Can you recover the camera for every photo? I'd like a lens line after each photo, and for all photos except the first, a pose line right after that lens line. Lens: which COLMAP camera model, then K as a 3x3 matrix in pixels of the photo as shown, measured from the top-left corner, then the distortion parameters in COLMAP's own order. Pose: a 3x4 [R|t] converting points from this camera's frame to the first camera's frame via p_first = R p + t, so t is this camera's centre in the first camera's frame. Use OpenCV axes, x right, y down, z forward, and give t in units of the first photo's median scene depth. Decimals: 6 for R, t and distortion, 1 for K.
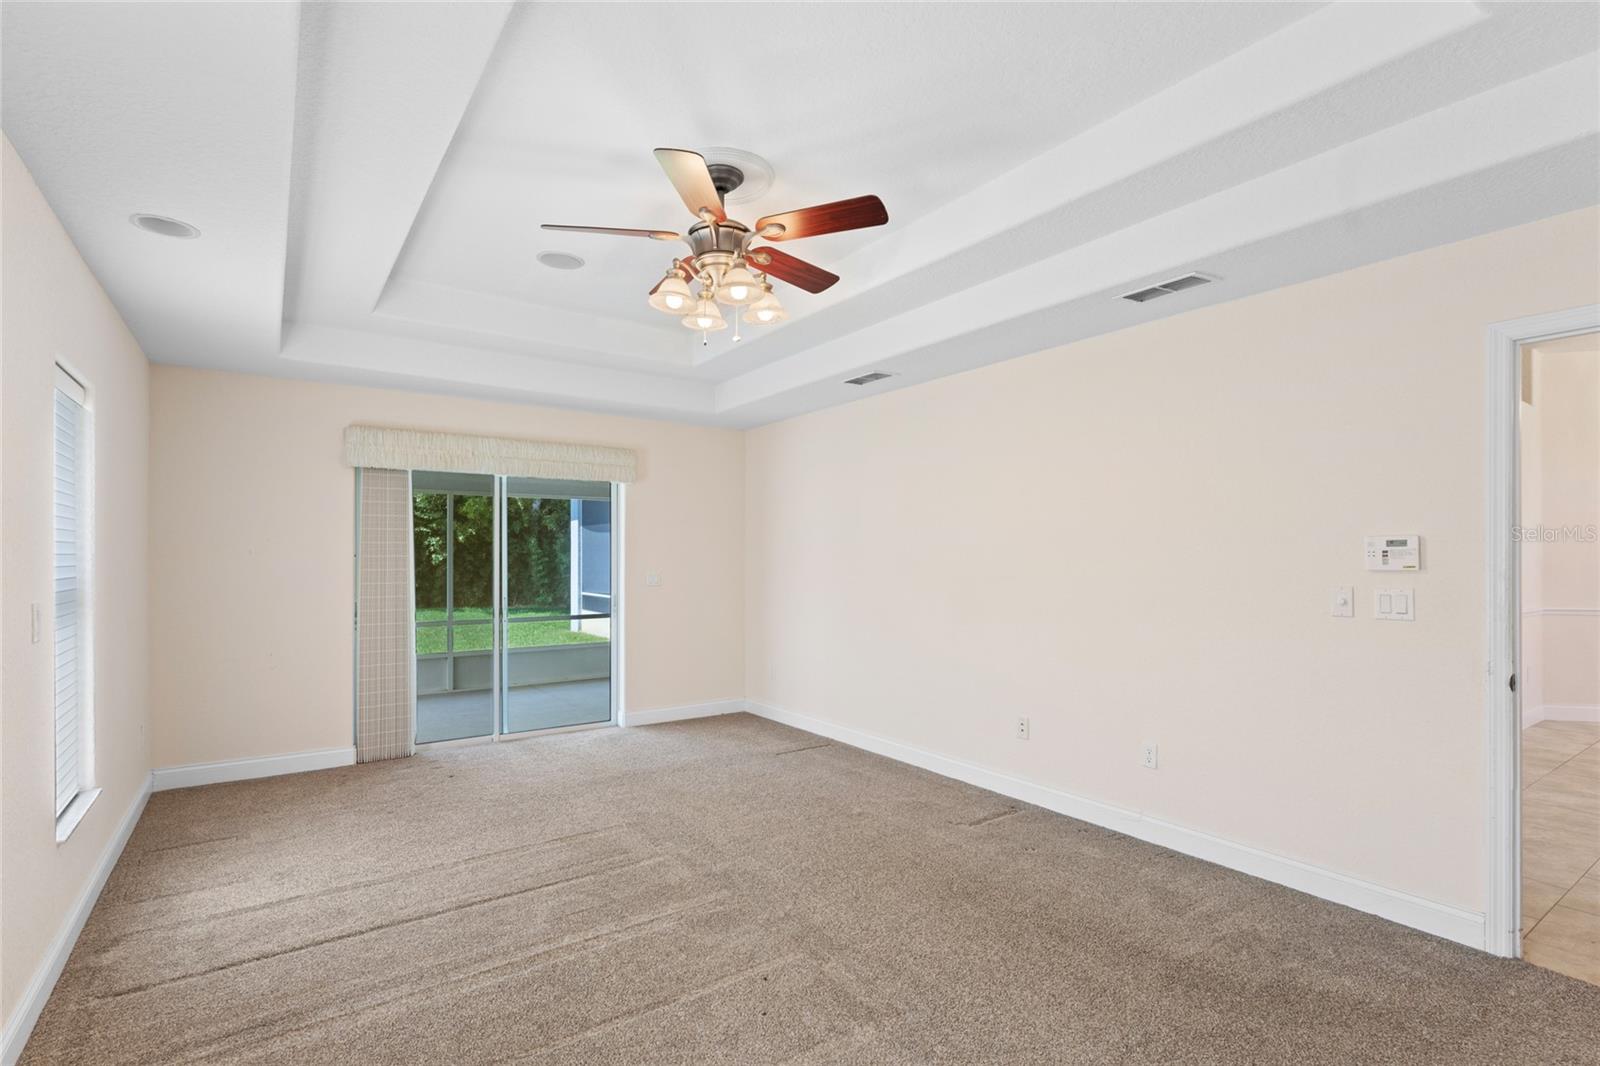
lens RADIAL K [[737.1, 0, 800.2], [0, 737.1, 556.3], [0, 0, 1]] dist [-0.000346, -0.001093]
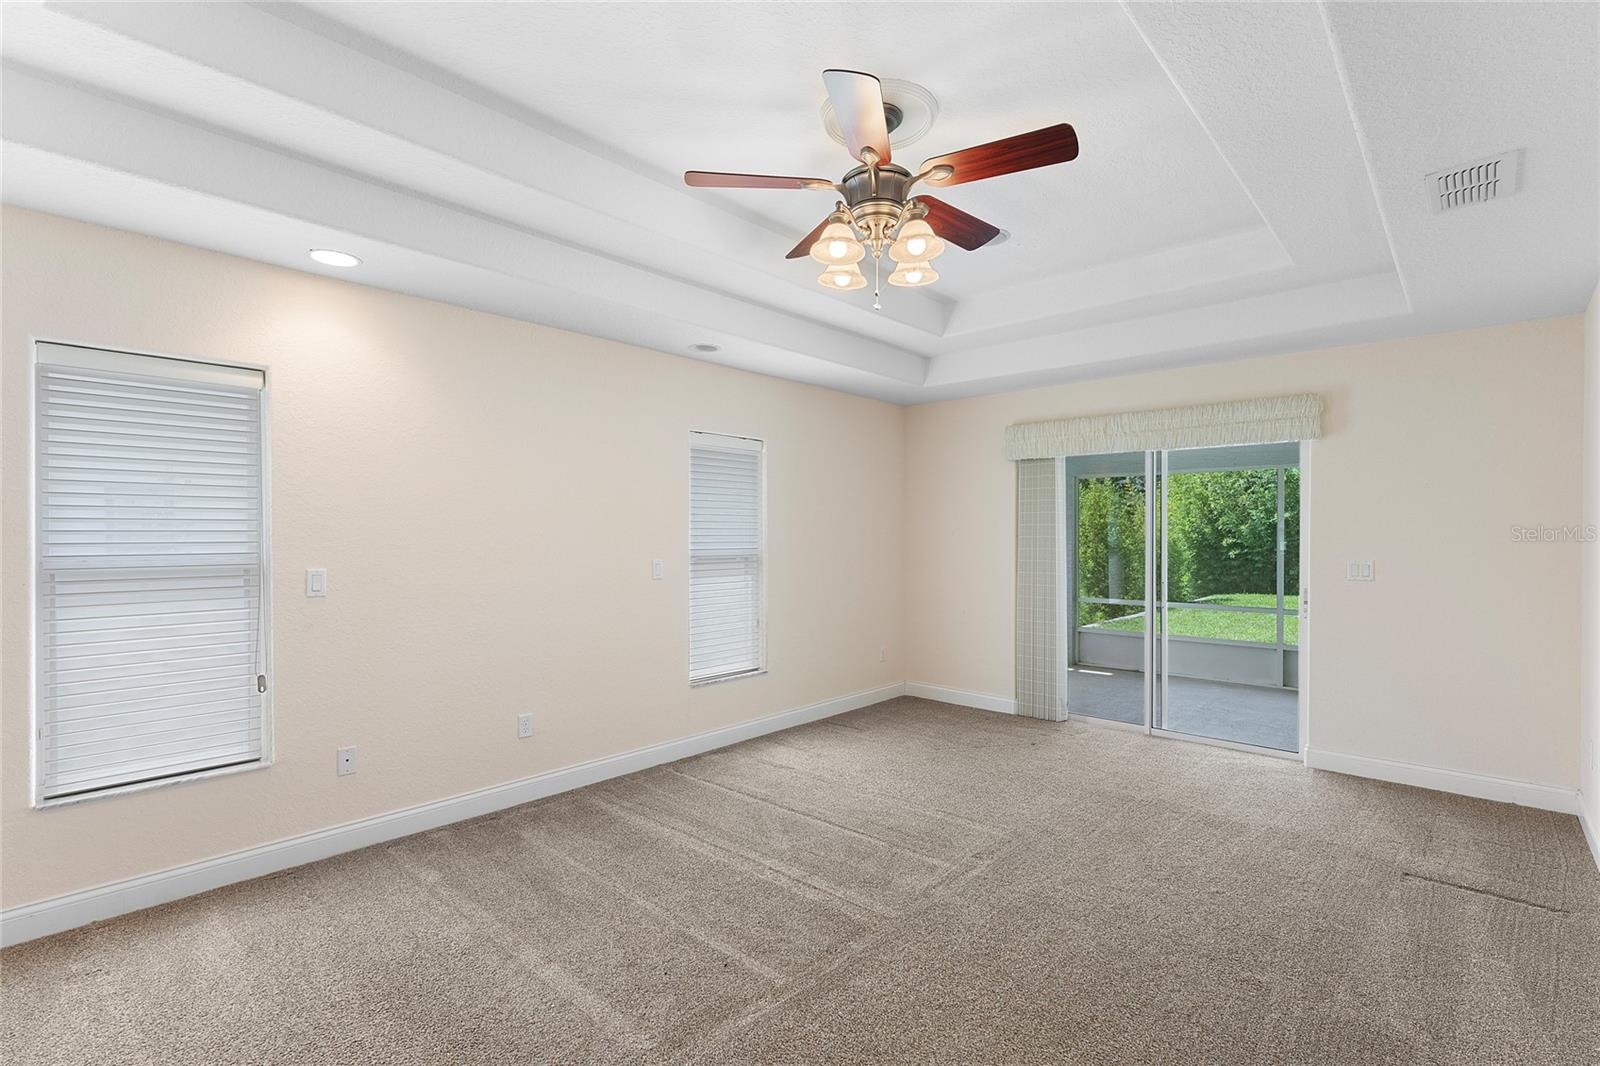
lens RADIAL K [[737.1, 0, 832.5], [0, 737.1, 535.2], [0, 0, 1]] dist [-0.000346, -0.001093]
pose [[0.239447, 0.001086, -0.970909, 0.563083], [-0.001953, 0.999998, 0.000637, -0.002991], [0.970907, 0.001744, 0.239449, 0.534983]]
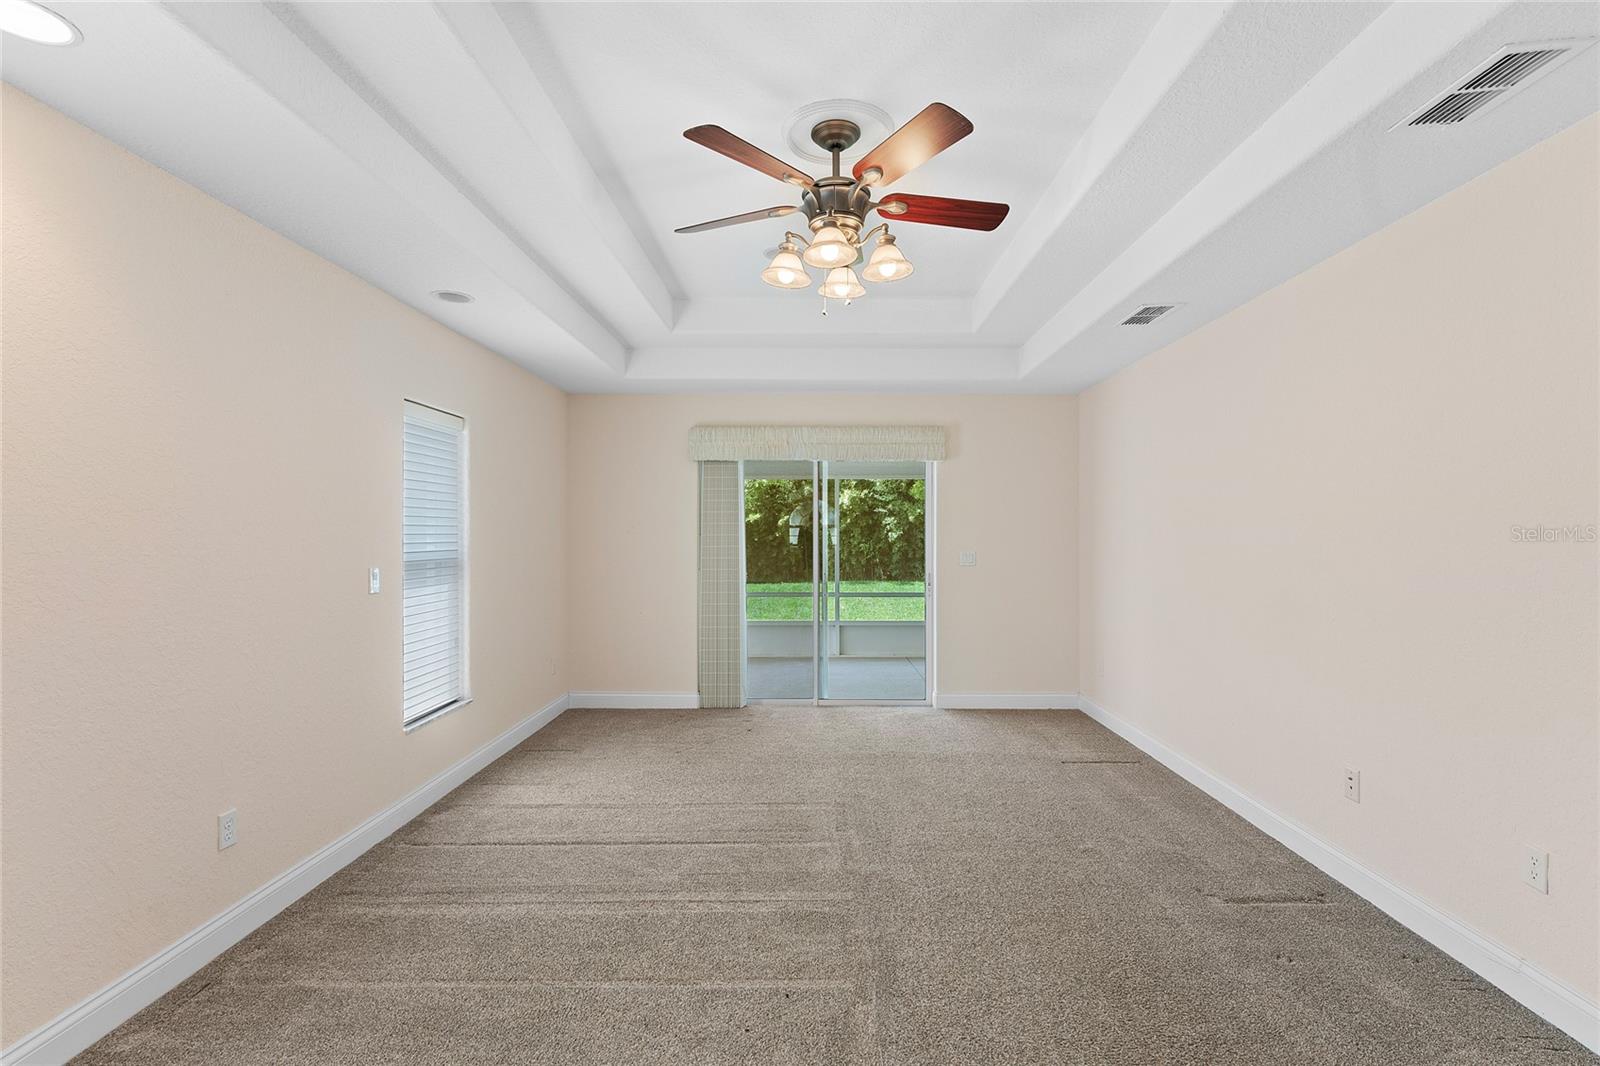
lens RADIAL K [[737.1, 0, 826.8], [0, 737.1, 530.8], [0, 0, 1]] dist [-0.000346, -0.001093]
pose [[0.822131, -0.003475, -0.569288, 0.307968], [0.000880, 0.999988, -0.004834, -0.001242], [0.569298, 0.003474, 0.822124, 0.160789]]
